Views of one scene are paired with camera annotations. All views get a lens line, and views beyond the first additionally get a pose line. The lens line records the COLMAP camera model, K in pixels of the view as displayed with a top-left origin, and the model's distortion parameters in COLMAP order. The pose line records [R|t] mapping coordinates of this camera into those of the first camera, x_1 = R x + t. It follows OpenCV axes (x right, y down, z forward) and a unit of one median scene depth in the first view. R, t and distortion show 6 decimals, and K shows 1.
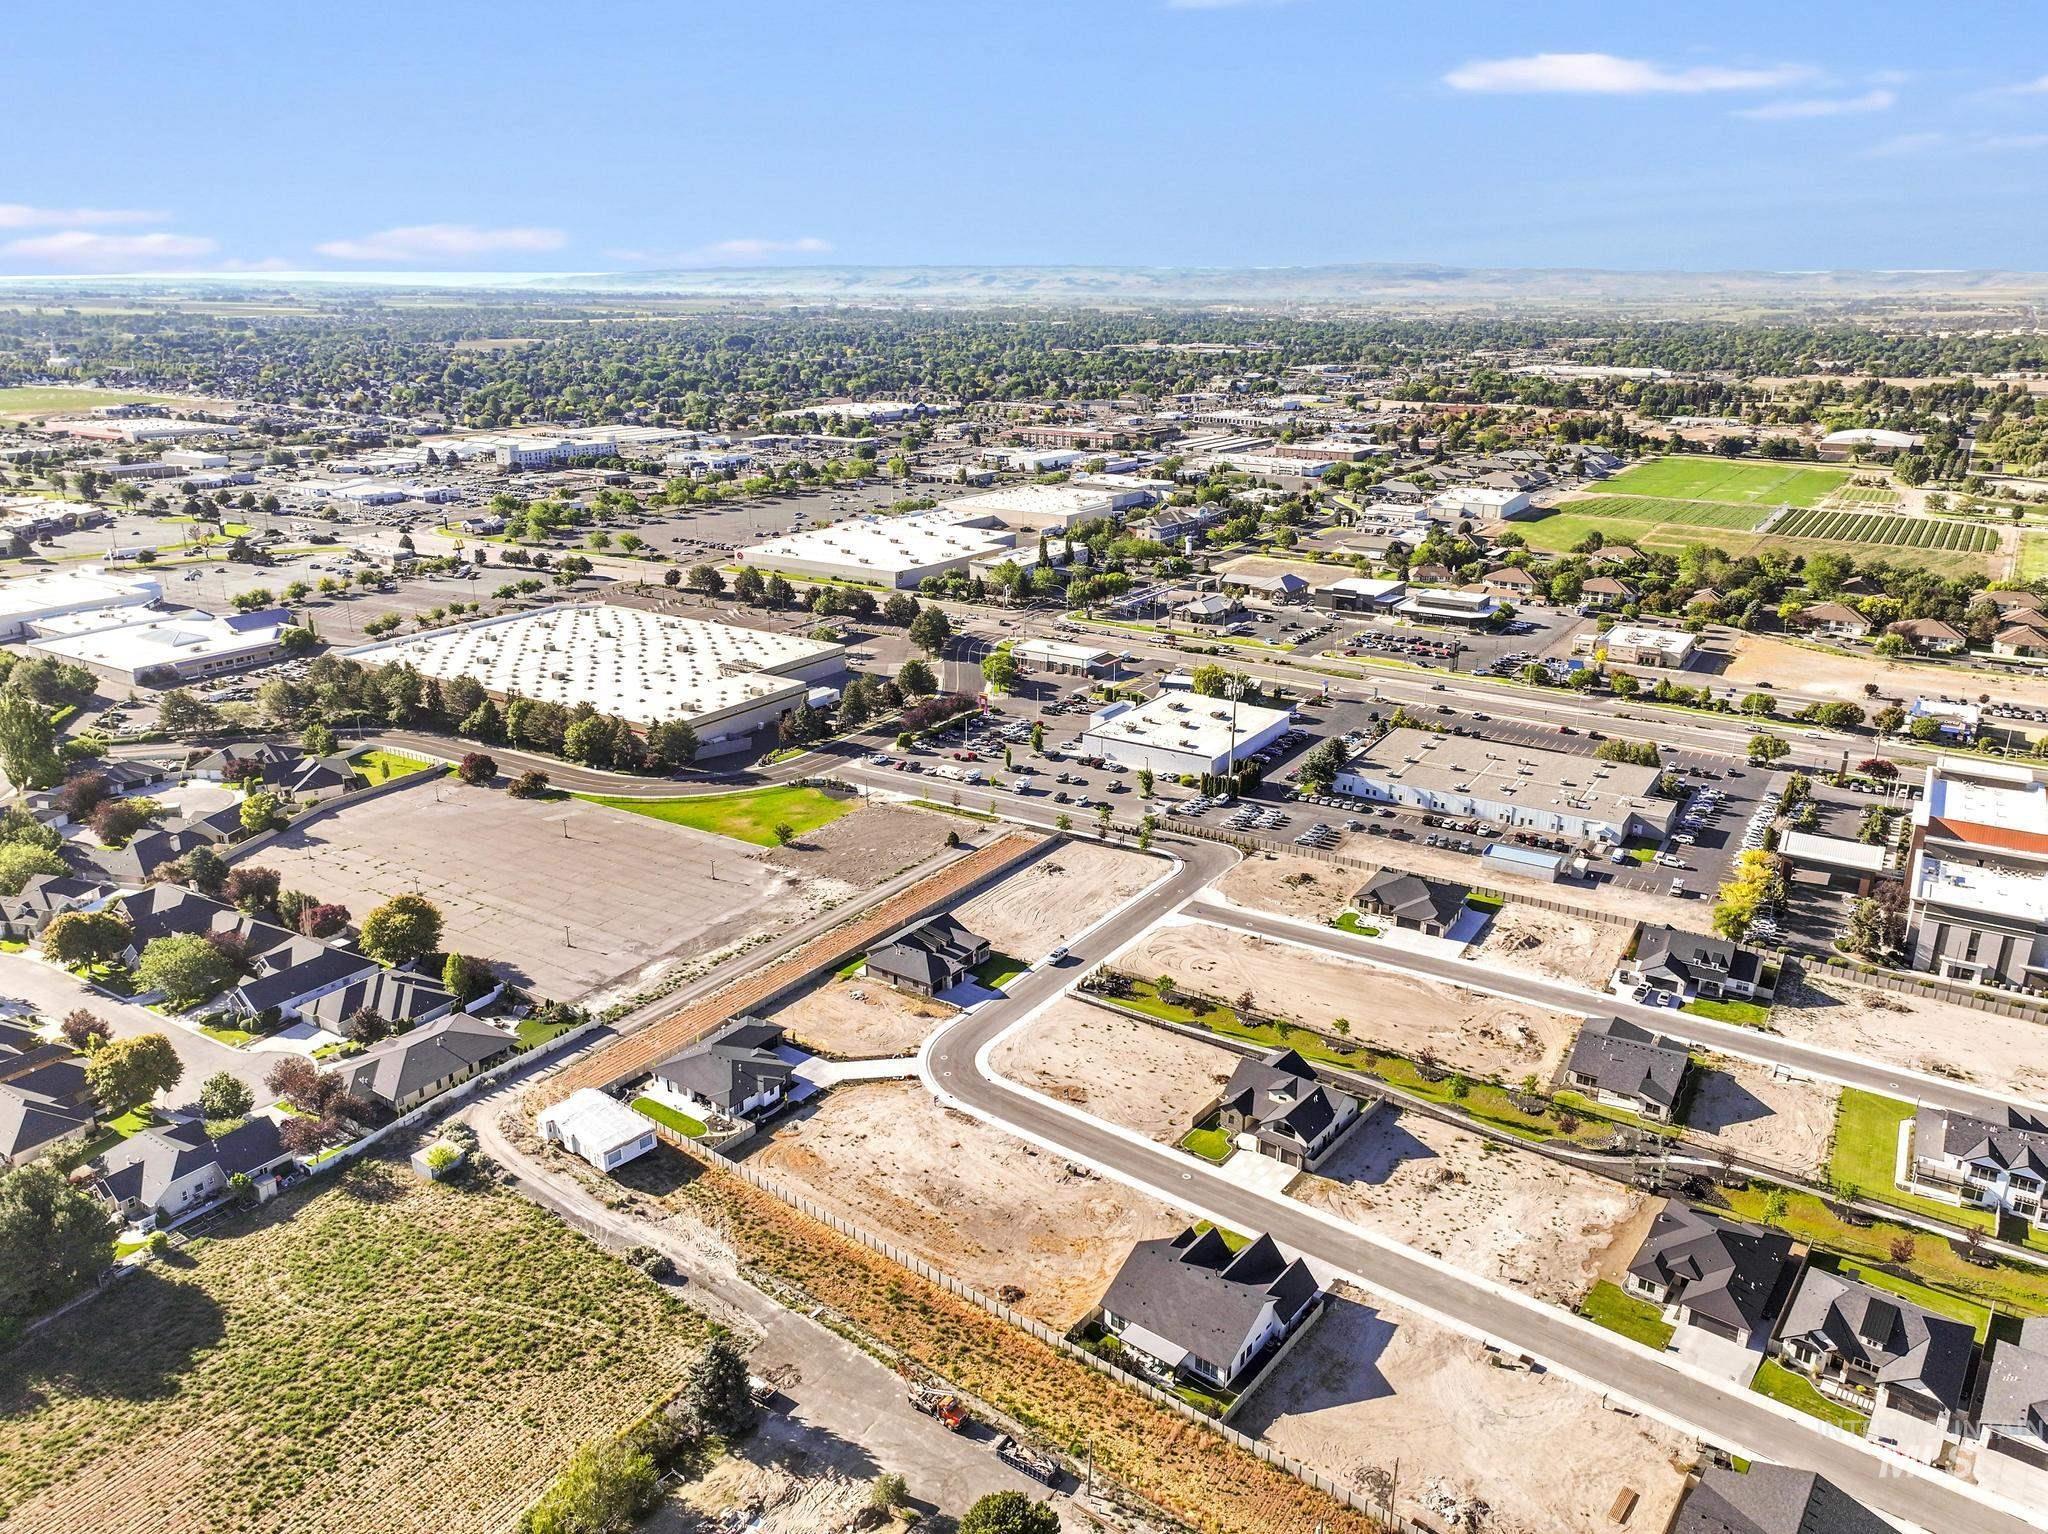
lens RADIAL K [[1435.2, 0, 1028.6], [0, 1435.2, 765.1], [0, 0, 1]] dist [0.003826, 0.008730]
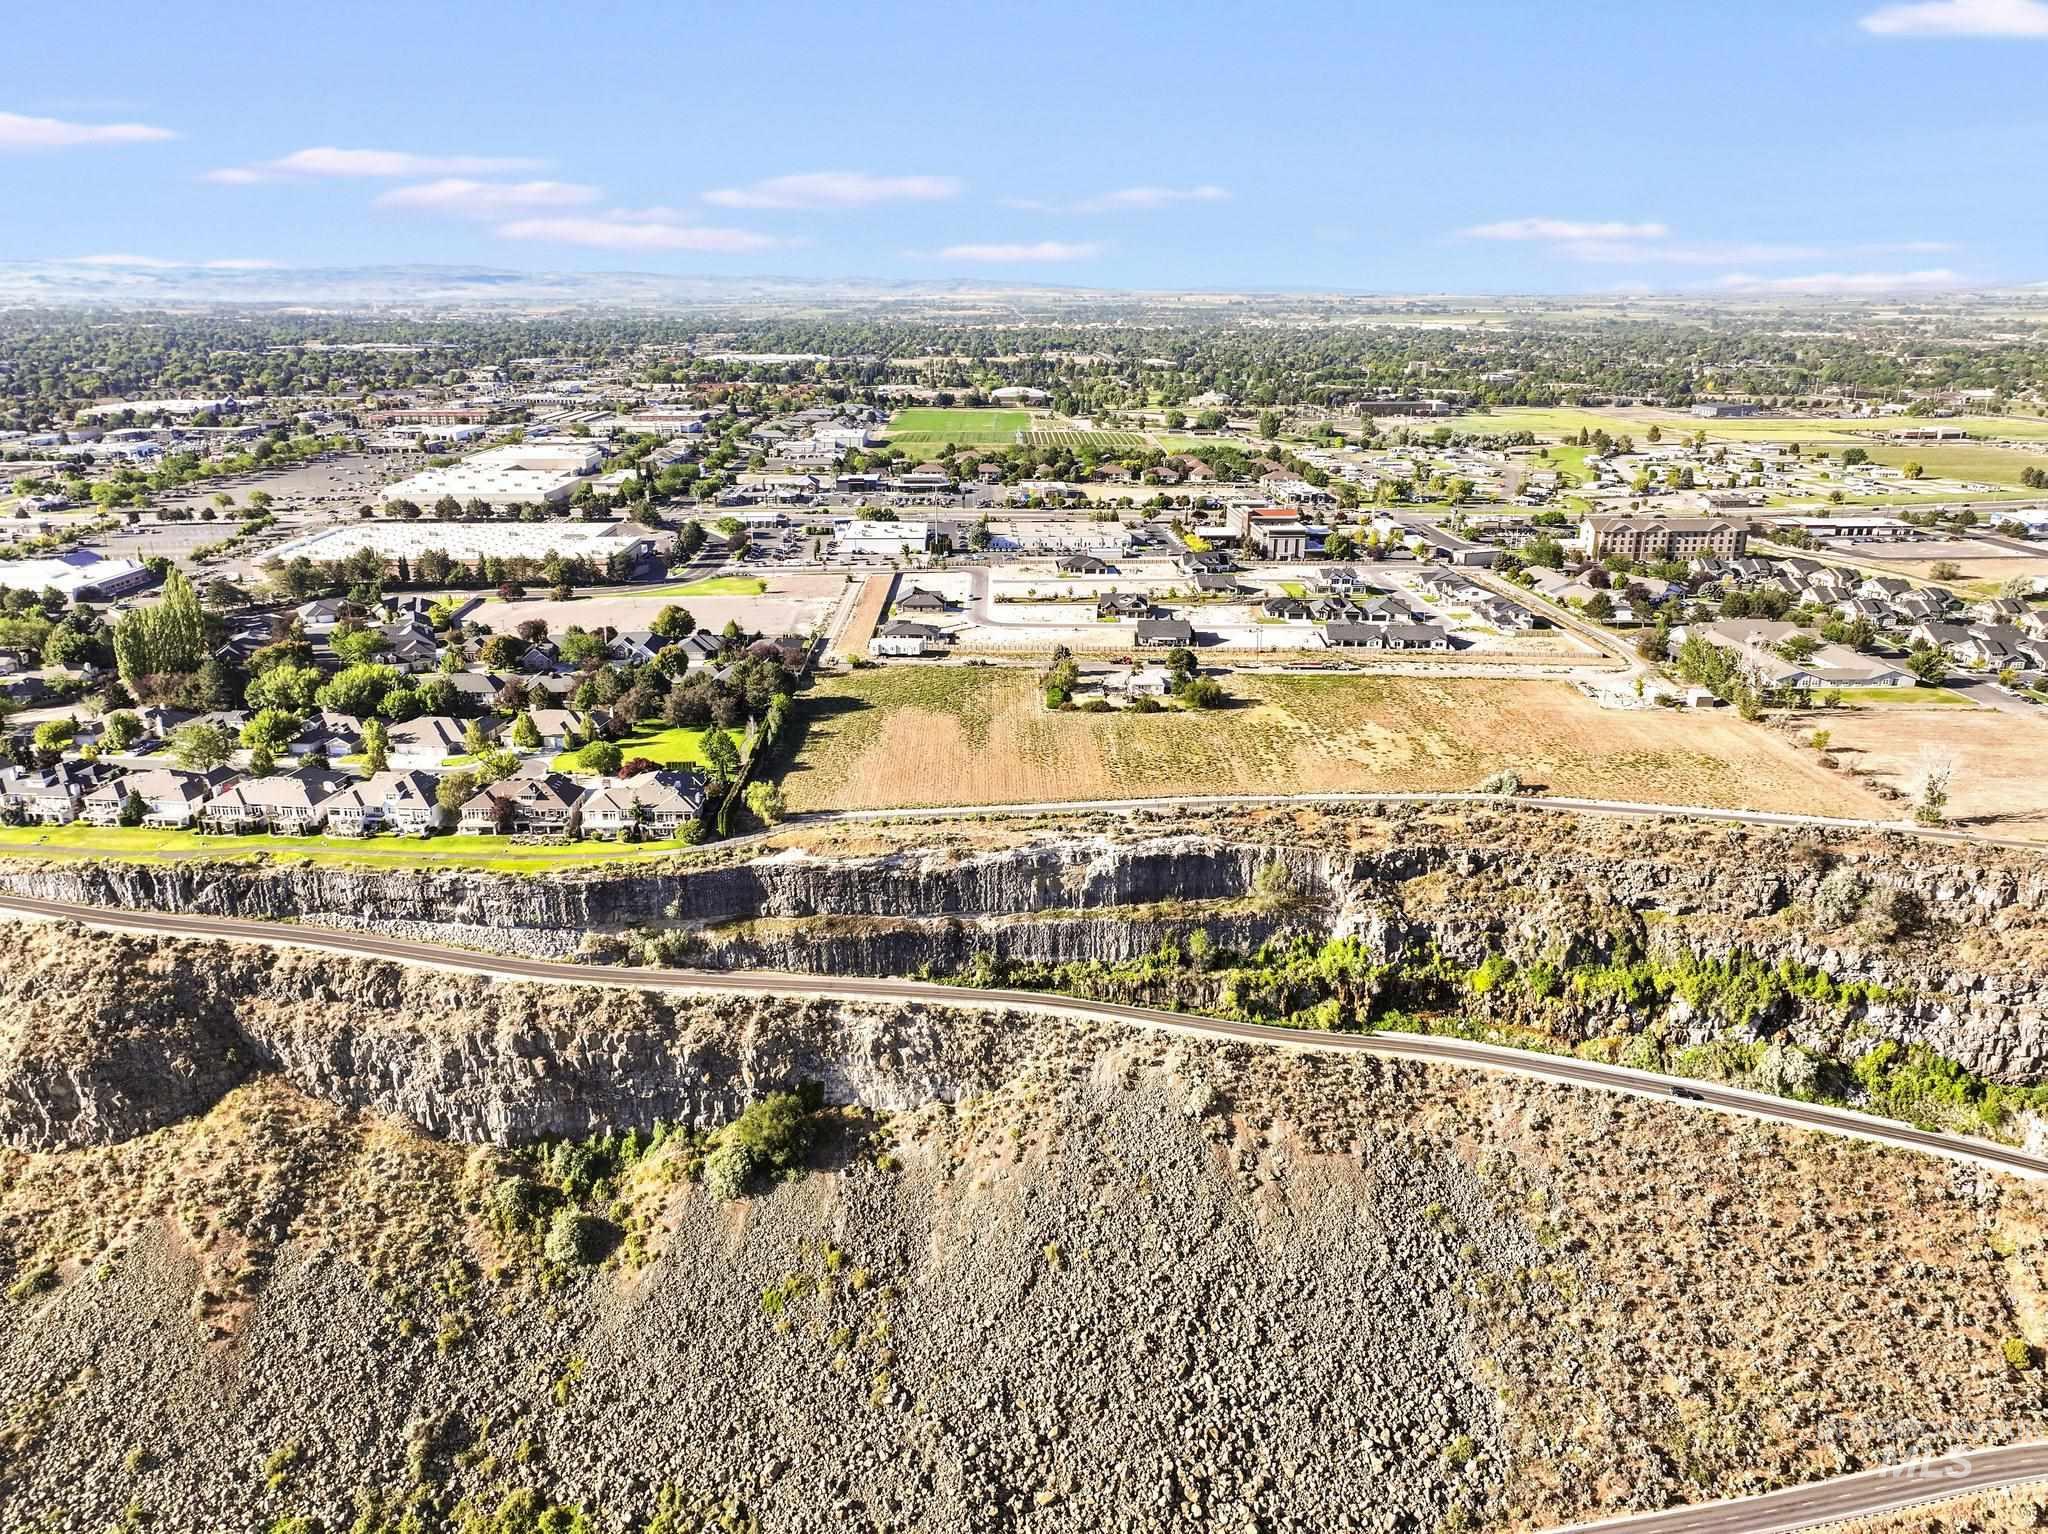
lens RADIAL K [[1435.2, 0, 1028.6], [0, 1435.2, 765.1], [0, 0, 1]] dist [0.003826, 0.008730]
pose [[0.819423, -0.179835, 0.544248, -0.983375], [0.180847, 0.982123, 0.052238, 0.250678], [-0.543912, 0.055621, 0.837297, -0.709634]]
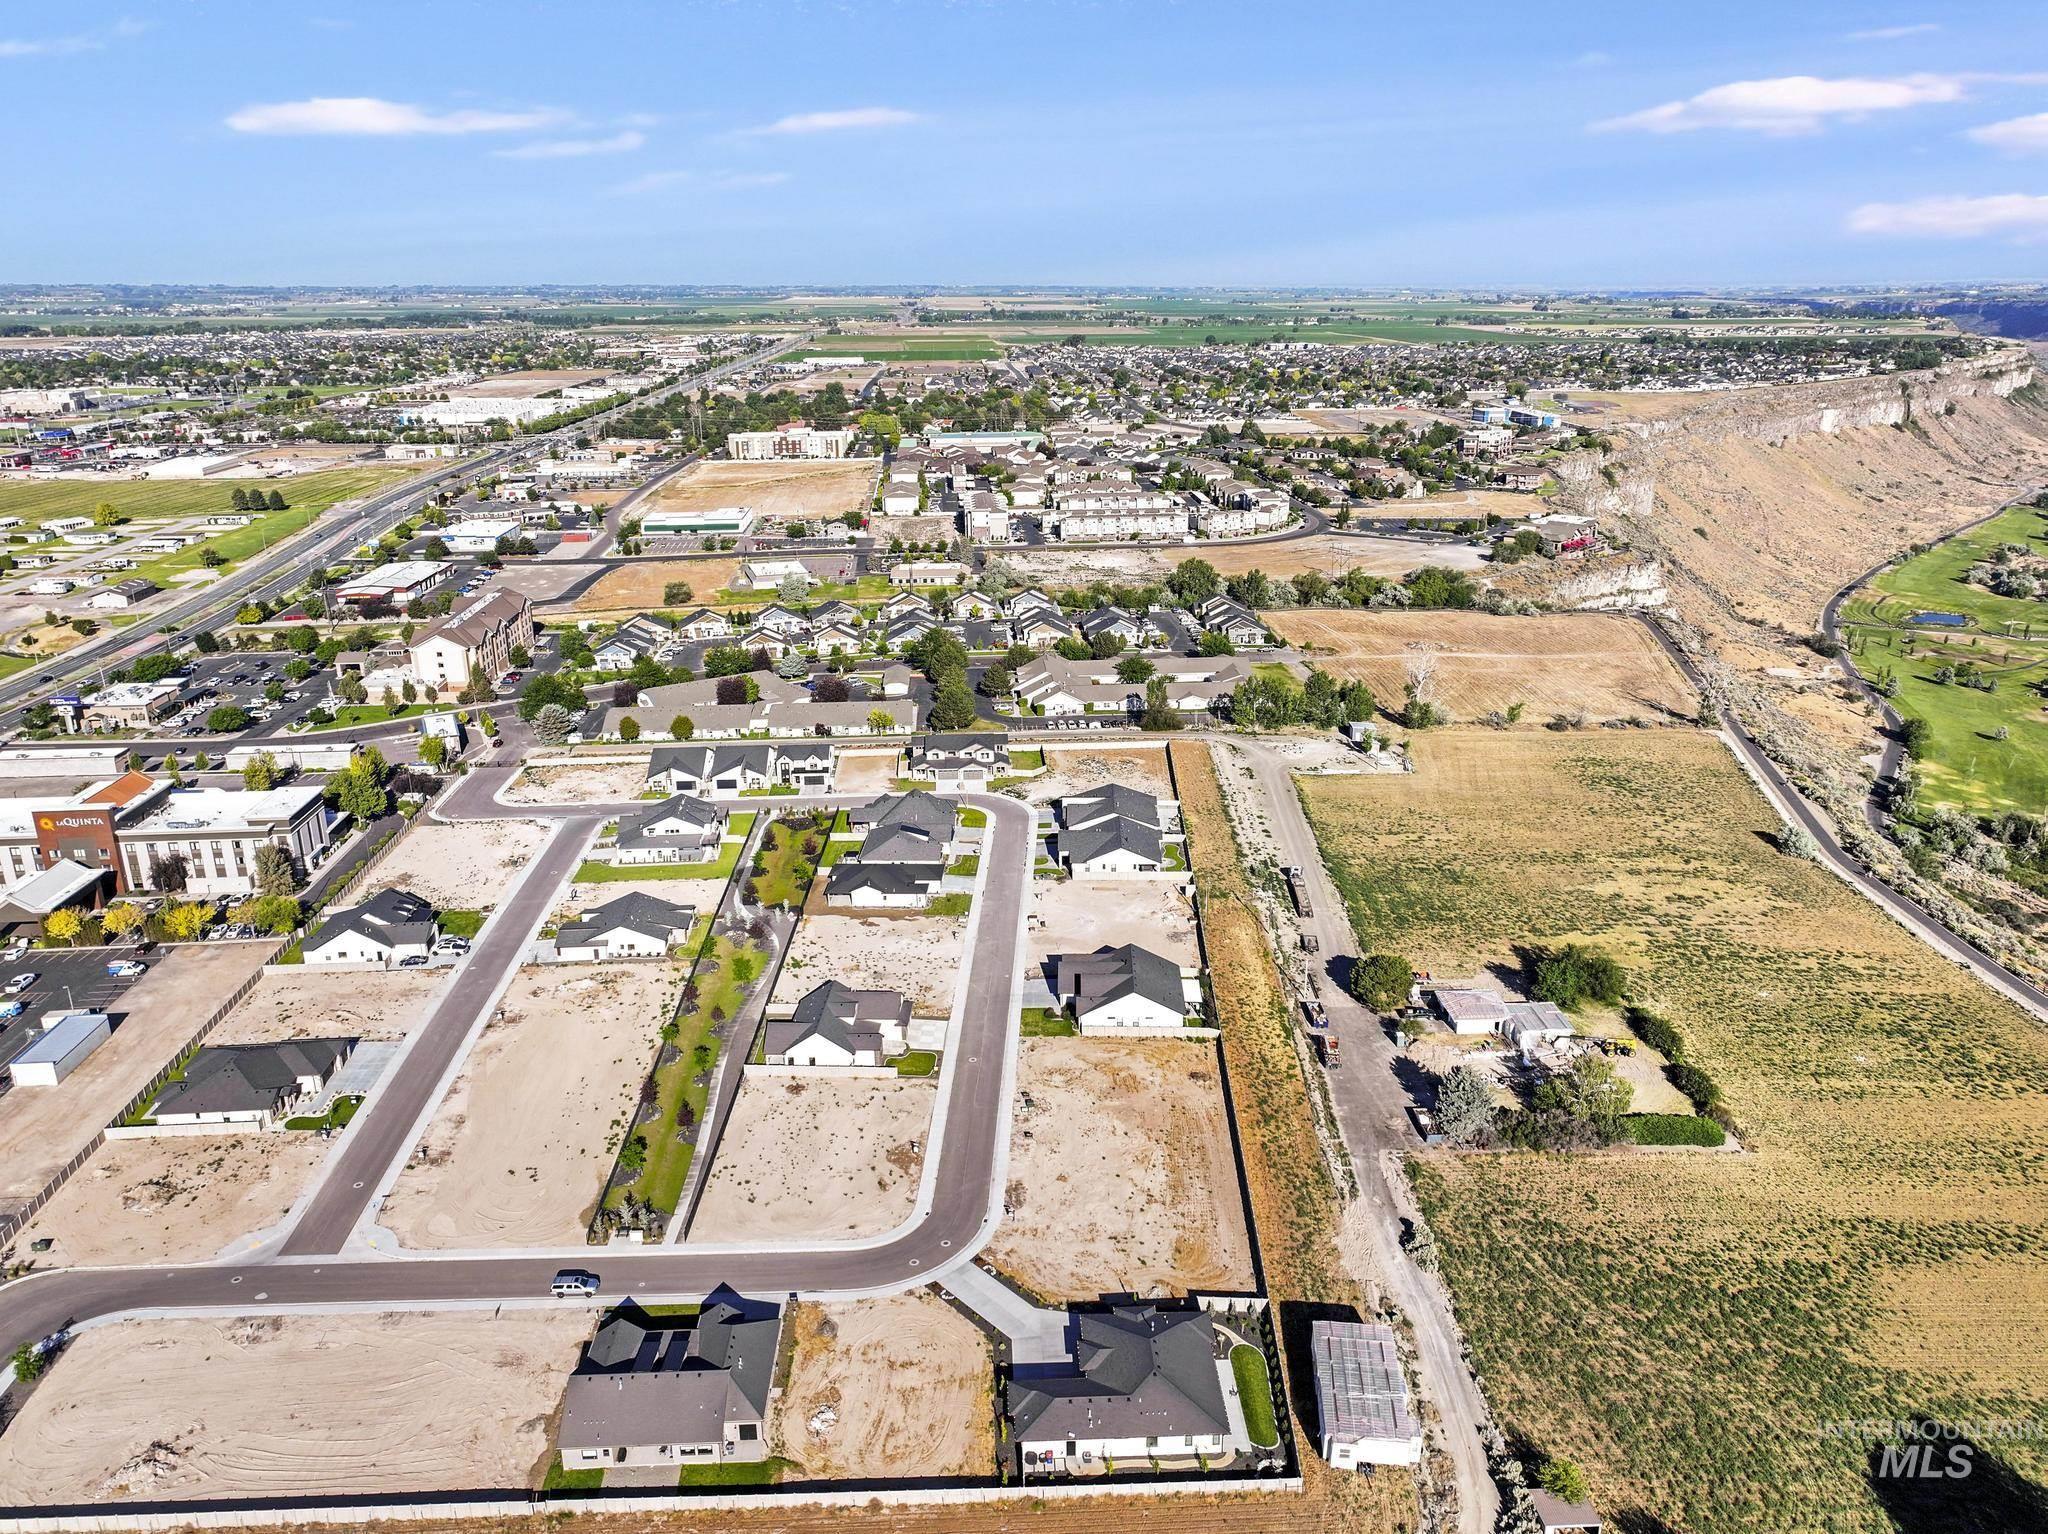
lens RADIAL K [[1444.4, 0, 1029.7], [0, 1444.4, 815.3], [0, 0, 1]] dist [0.003701, 0.003725]
pose [[-0.592832, -0.279116, 0.755410, -0.470834], [0.254846, 0.824791, 0.504750, -0.278721], [-0.763940, 0.491745, -0.417831, 0.905115]]
